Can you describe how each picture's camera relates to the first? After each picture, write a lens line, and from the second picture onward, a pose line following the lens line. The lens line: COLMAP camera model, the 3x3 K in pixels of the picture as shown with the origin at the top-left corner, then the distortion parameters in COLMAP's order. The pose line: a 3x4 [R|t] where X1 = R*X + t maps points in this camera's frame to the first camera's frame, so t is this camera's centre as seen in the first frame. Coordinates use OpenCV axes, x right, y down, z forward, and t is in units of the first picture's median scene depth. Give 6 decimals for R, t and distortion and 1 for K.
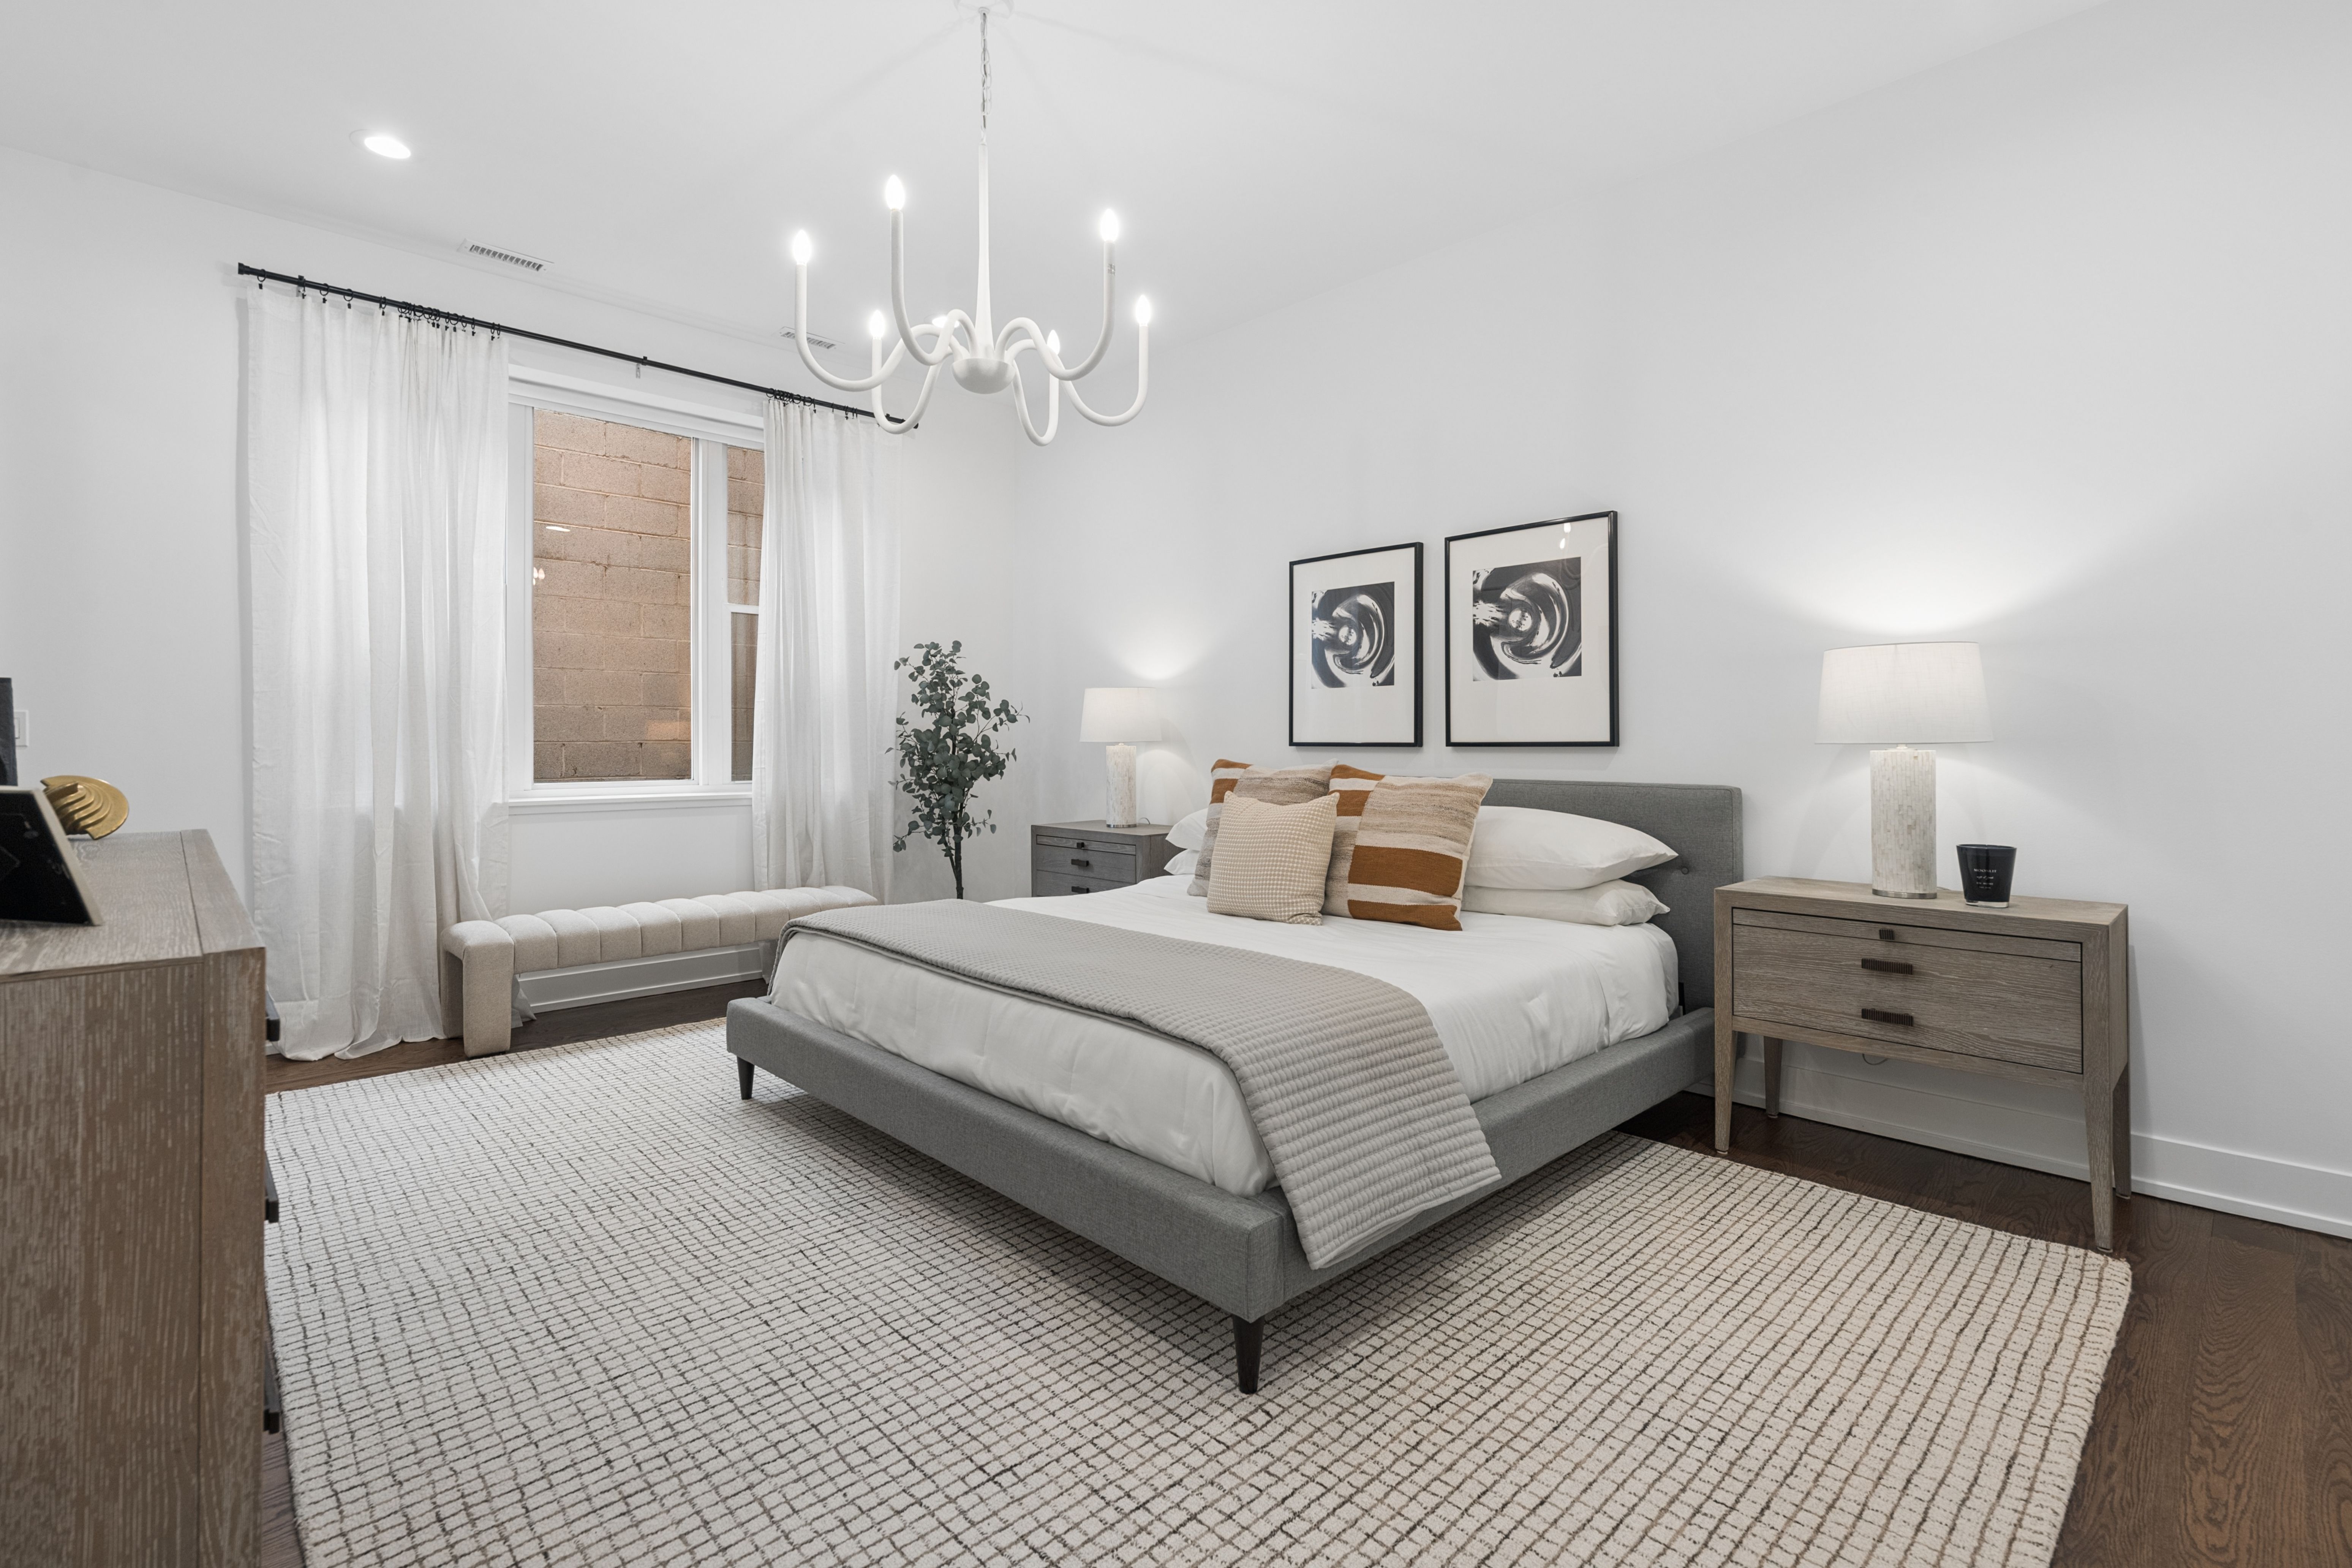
lens RADIAL K [[1063.5, 0, 1154.6], [0, 1063.5, 743.5], [0, 0, 1]] dist [-0.001678, 0.000281]
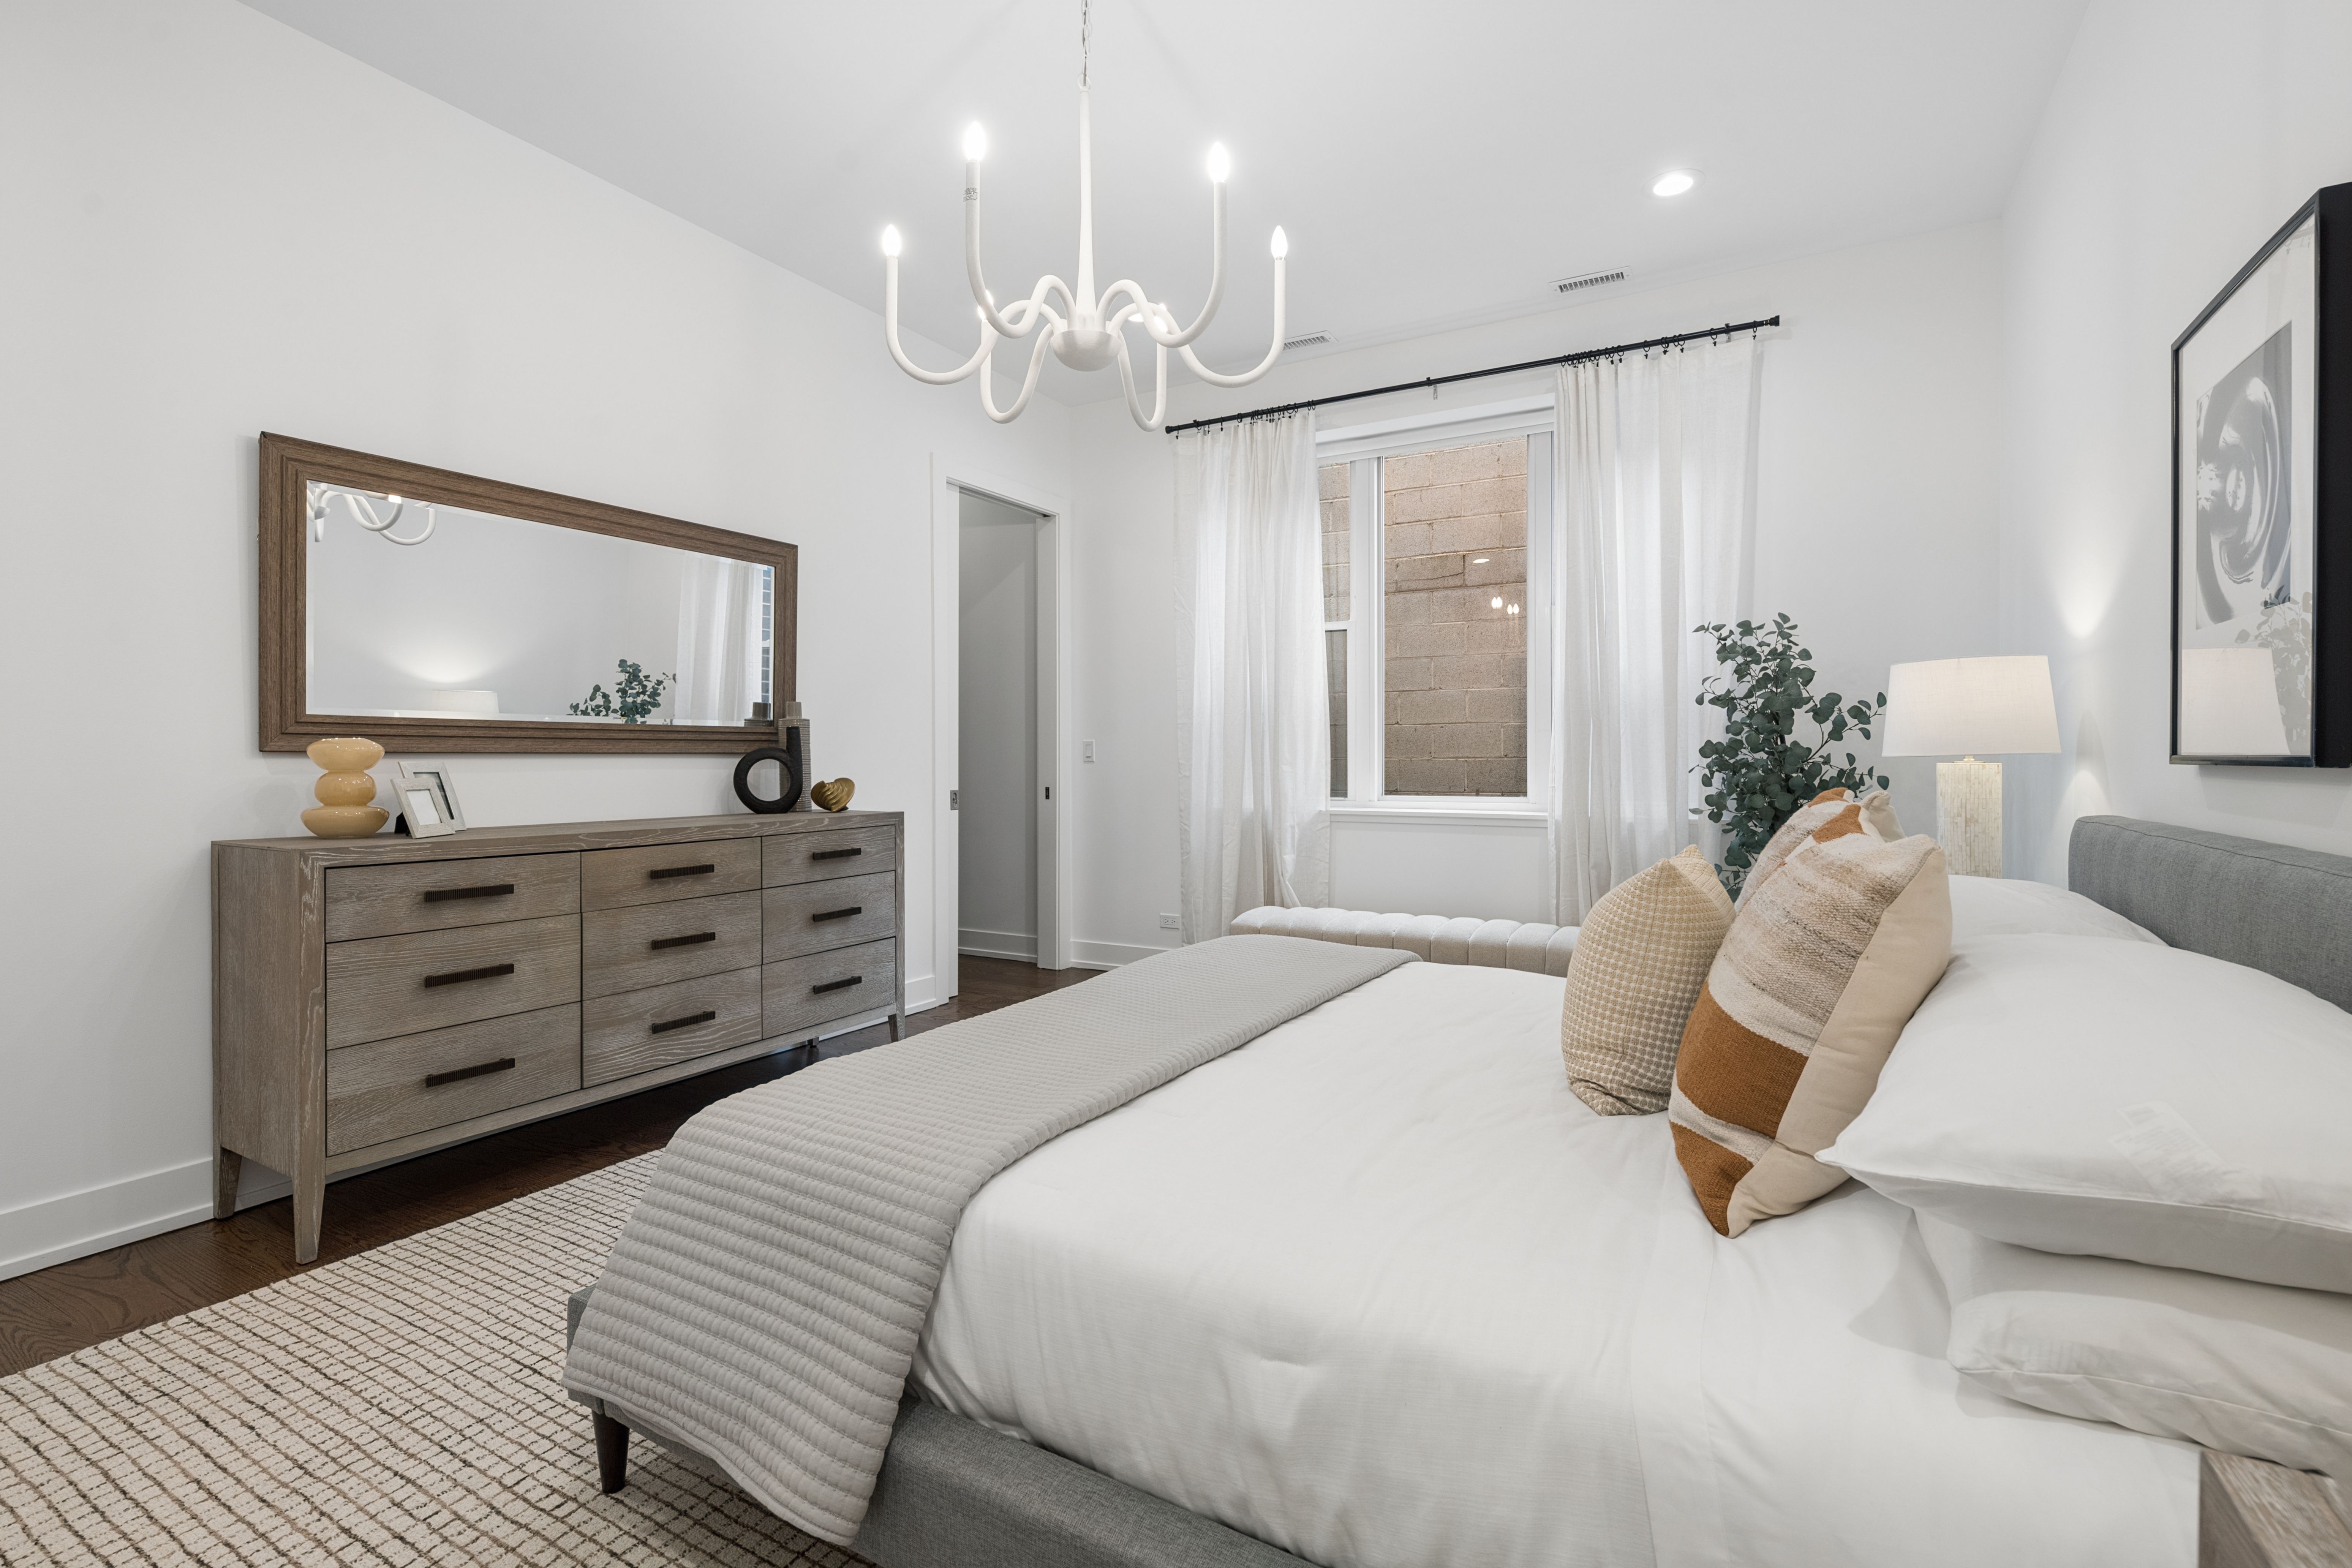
lens RADIAL K [[1063.5, 0, 1175.0], [0, 1063.5, 775.6], [0, 0, 1]] dist [-0.001678, 0.000281]
pose [[0.291459, 0.013389, -0.956490, 0.737206], [0.001219, 0.999896, 0.014368, 0.000260], [0.956583, -0.005354, 0.291412, 0.825166]]
